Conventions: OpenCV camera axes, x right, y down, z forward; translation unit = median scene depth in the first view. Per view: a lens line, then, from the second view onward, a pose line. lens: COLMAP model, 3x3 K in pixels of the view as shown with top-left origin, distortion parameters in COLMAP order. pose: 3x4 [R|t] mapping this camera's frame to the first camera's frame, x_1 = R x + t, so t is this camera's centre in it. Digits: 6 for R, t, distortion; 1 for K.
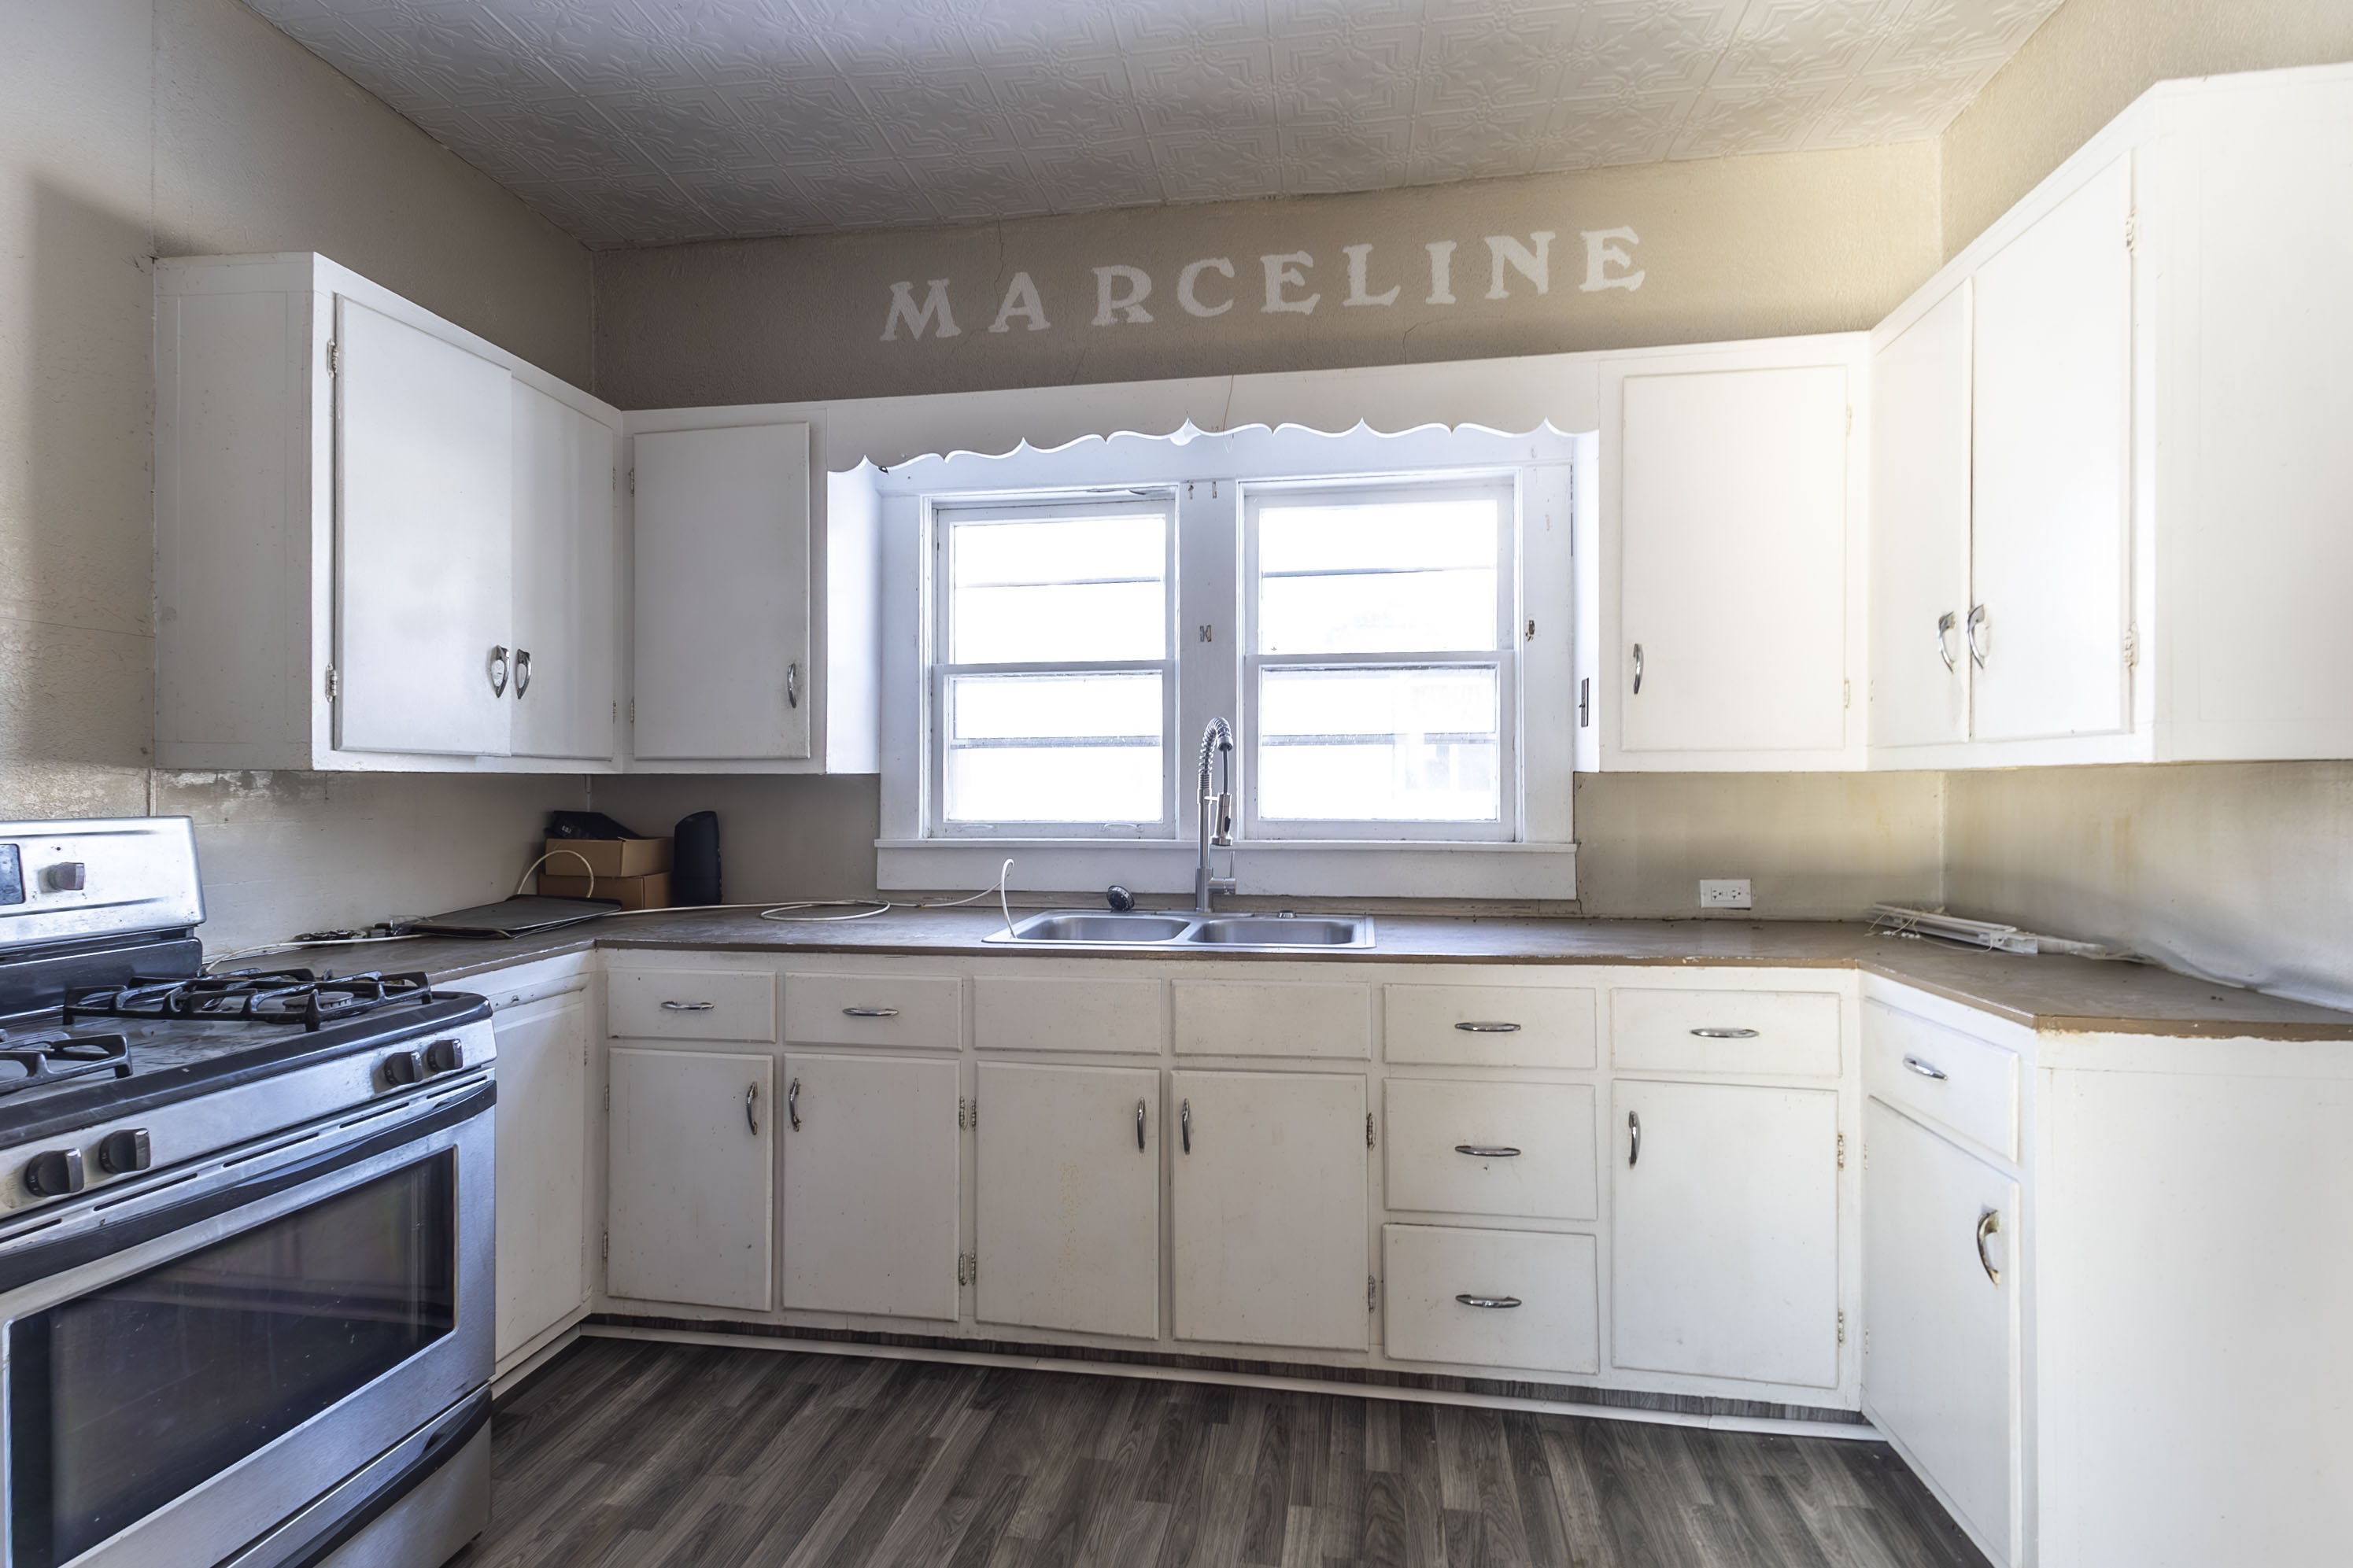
lens RADIAL K [[1121.1, 0, 1172.9], [0, 1121.1, 779.9], [0, 0, 1]] dist [0.018062, -0.000777]
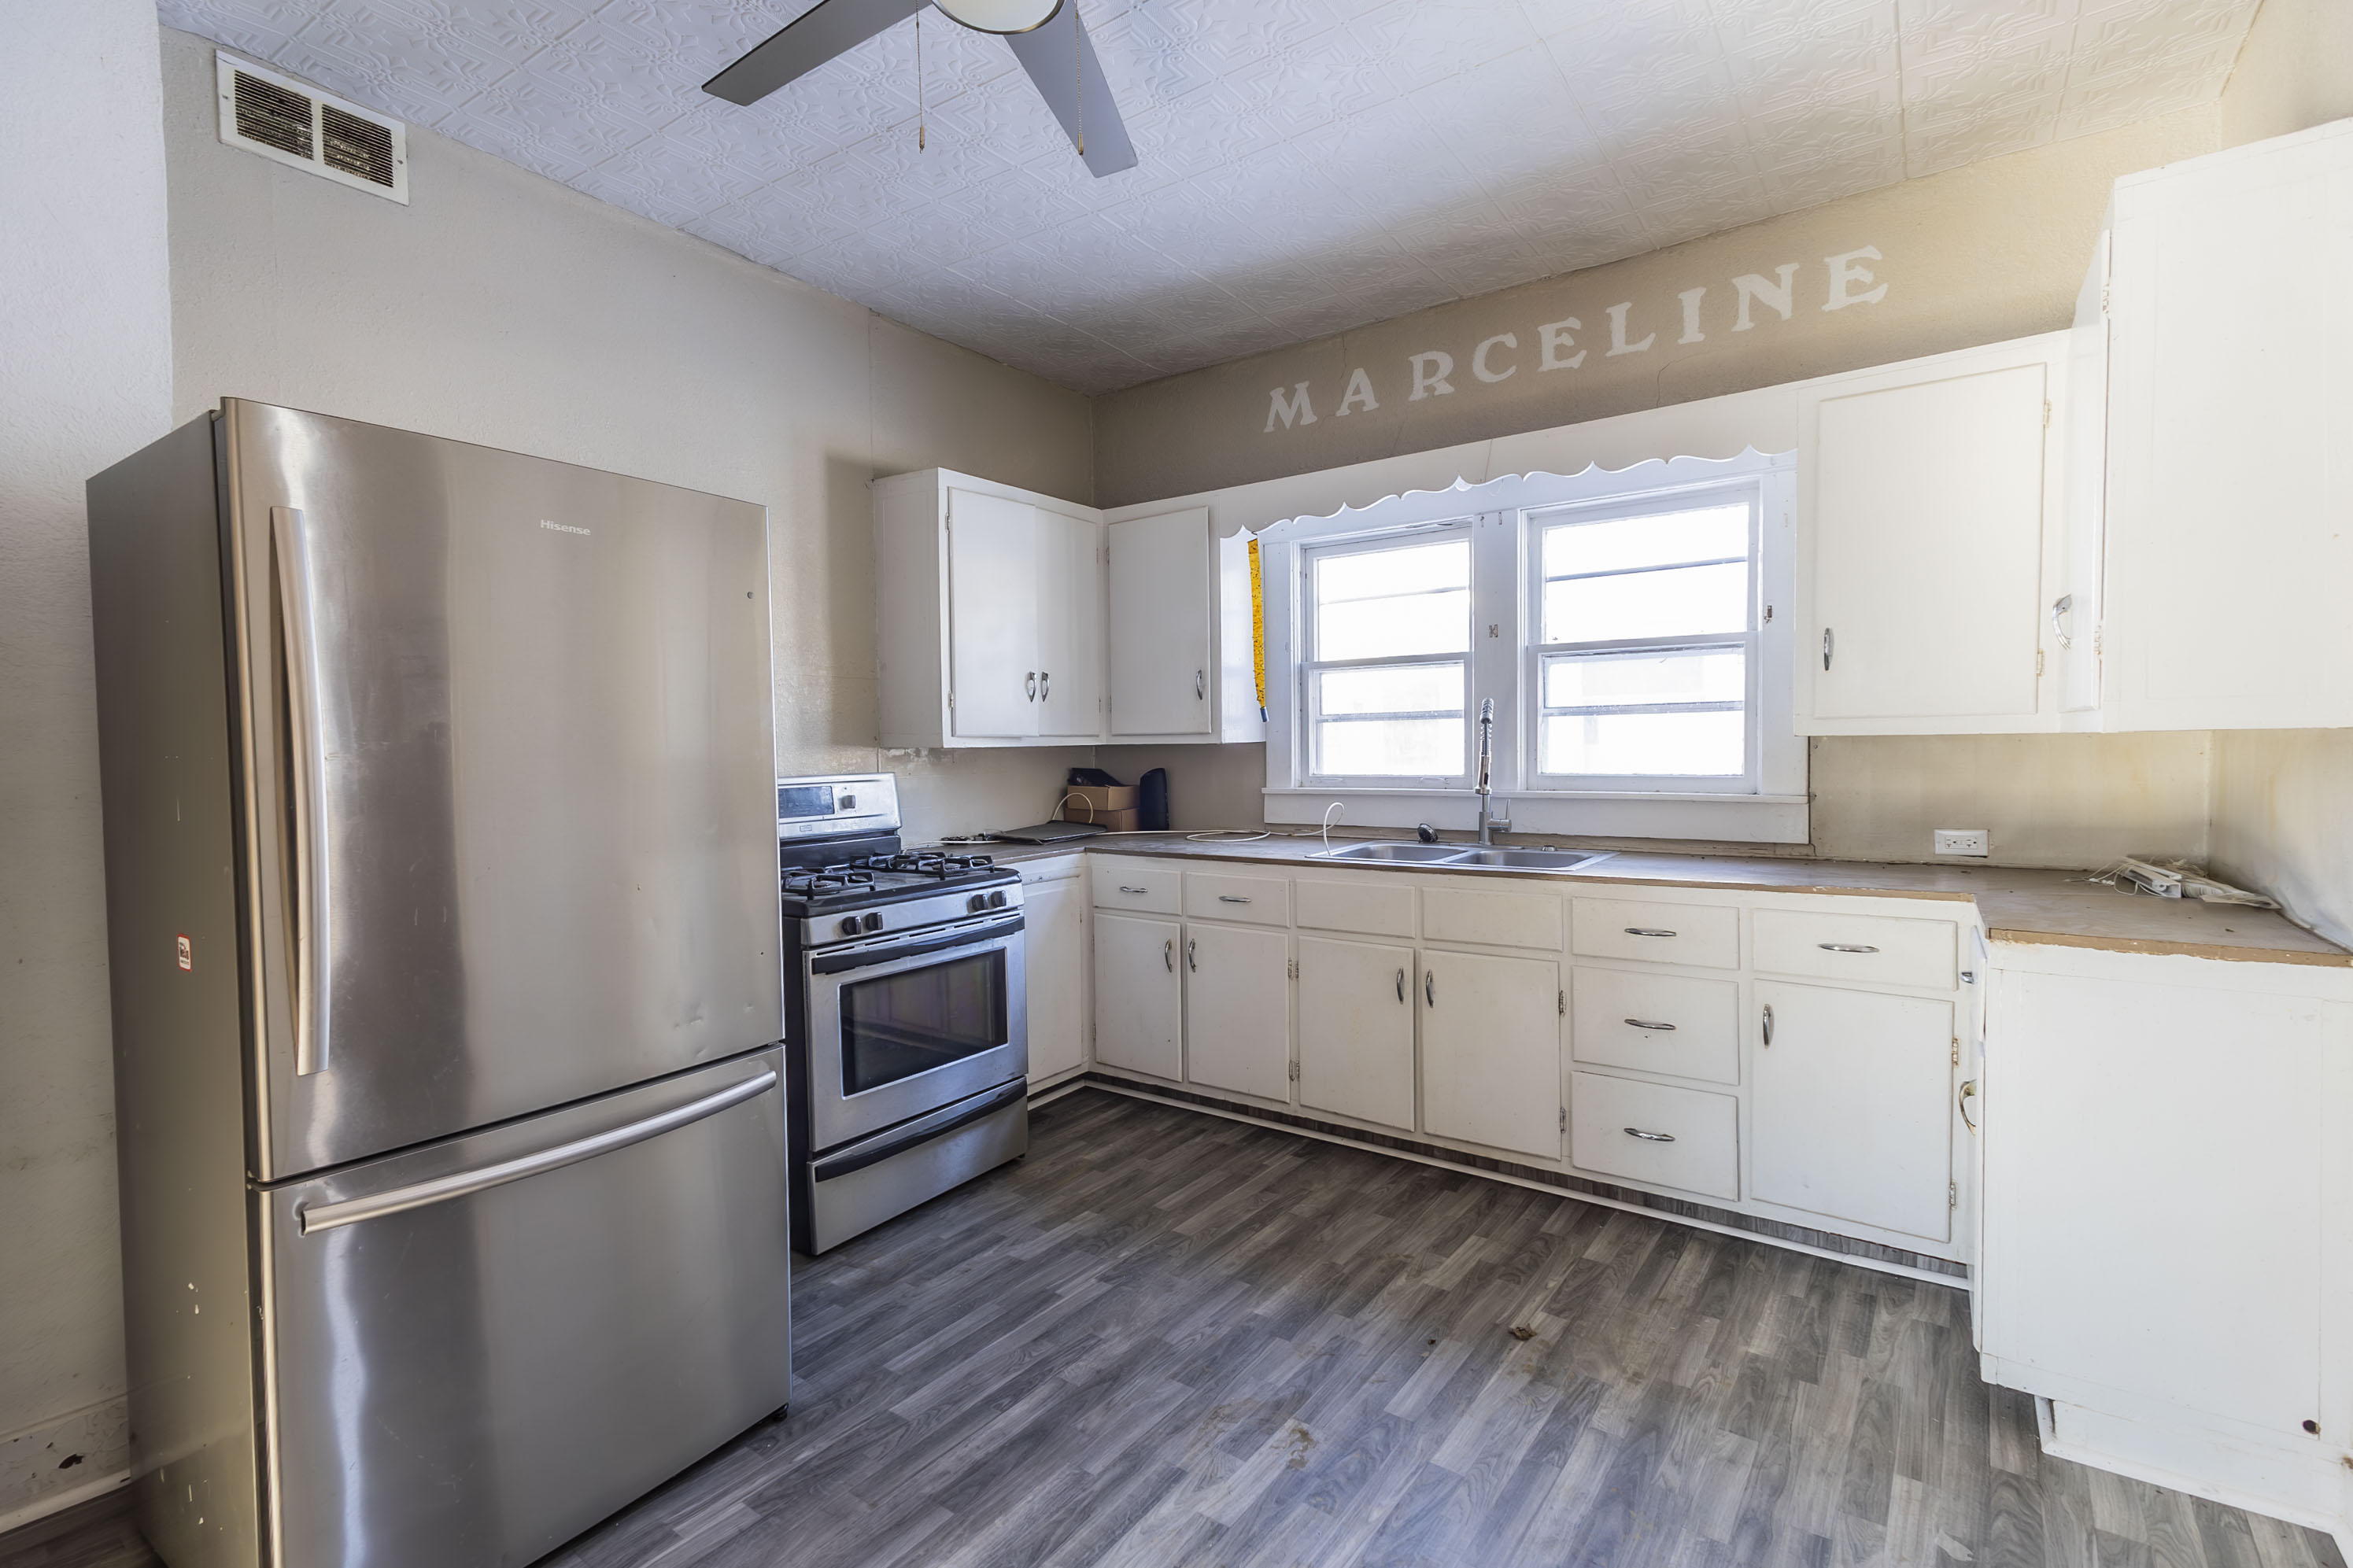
lens RADIAL K [[1067.5, 0, 1160.2], [0, 1067.5, 782.4], [0, 0, 1]] dist [0.016219, -0.000584]
pose [[0.888199, 0.005644, -0.459424, 0.305980], [0.015842, 0.998954, 0.042898, -0.018001], [0.459185, -0.045380, 0.887181, -0.333962]]
